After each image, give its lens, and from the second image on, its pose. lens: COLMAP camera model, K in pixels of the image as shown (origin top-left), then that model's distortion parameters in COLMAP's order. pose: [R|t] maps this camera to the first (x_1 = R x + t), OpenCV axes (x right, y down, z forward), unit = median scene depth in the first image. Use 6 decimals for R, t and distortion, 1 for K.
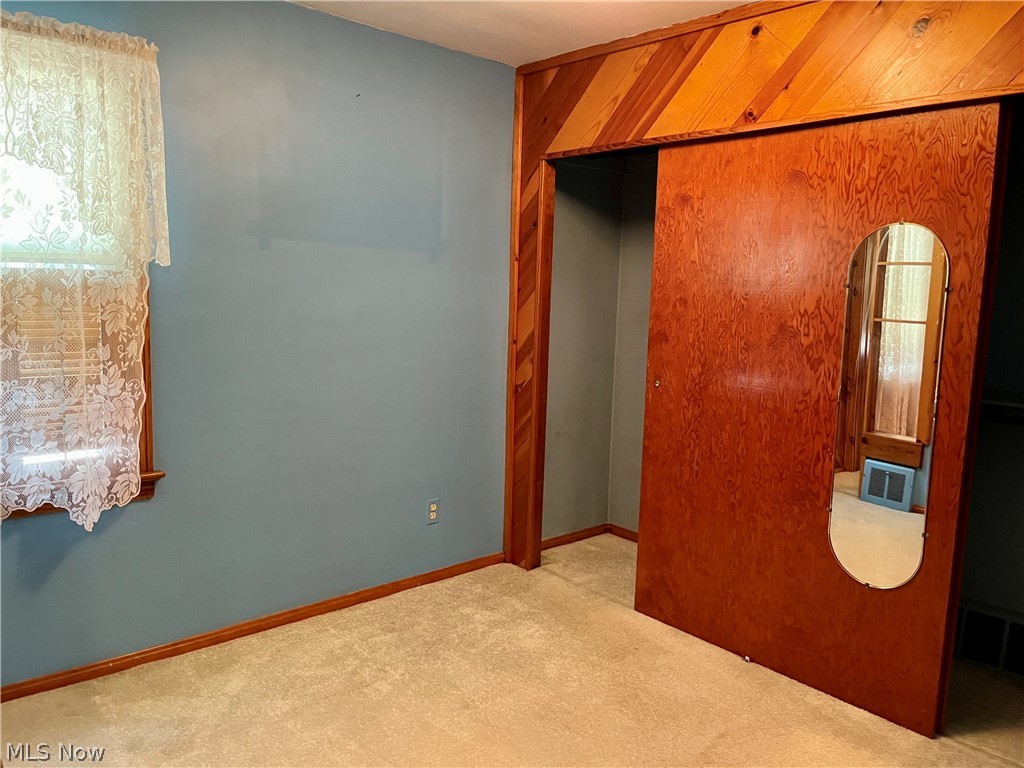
lens RADIAL K [[776.1, 0, 511.0], [0, 776.1, 384.2], [0, 0, 1]] dist [0.011938, -0.021829]
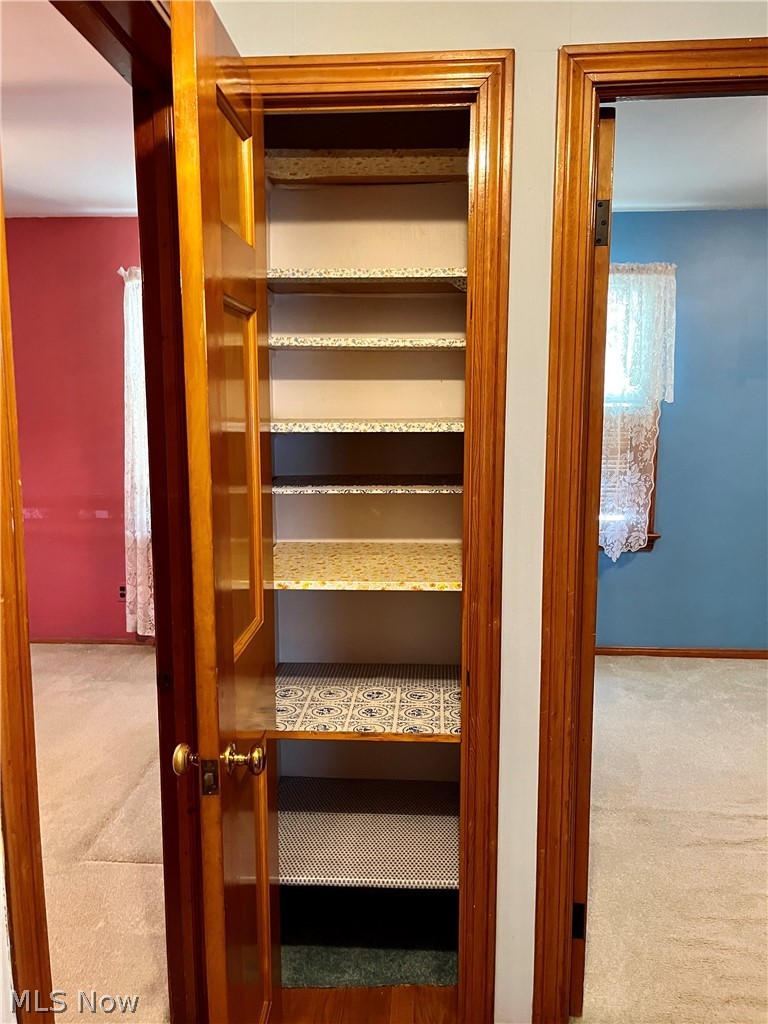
lens RADIAL K [[776.1, 0, 382.9], [0, 776.1, 508.5], [0, 0, 1]] dist [0.011938, -0.021829]
pose [[0.705962, 0.070481, -0.704734, 0.271129], [-0.062385, 0.997357, 0.037253, 0.040139], [0.705496, 0.017666, 0.708493, -0.528409]]
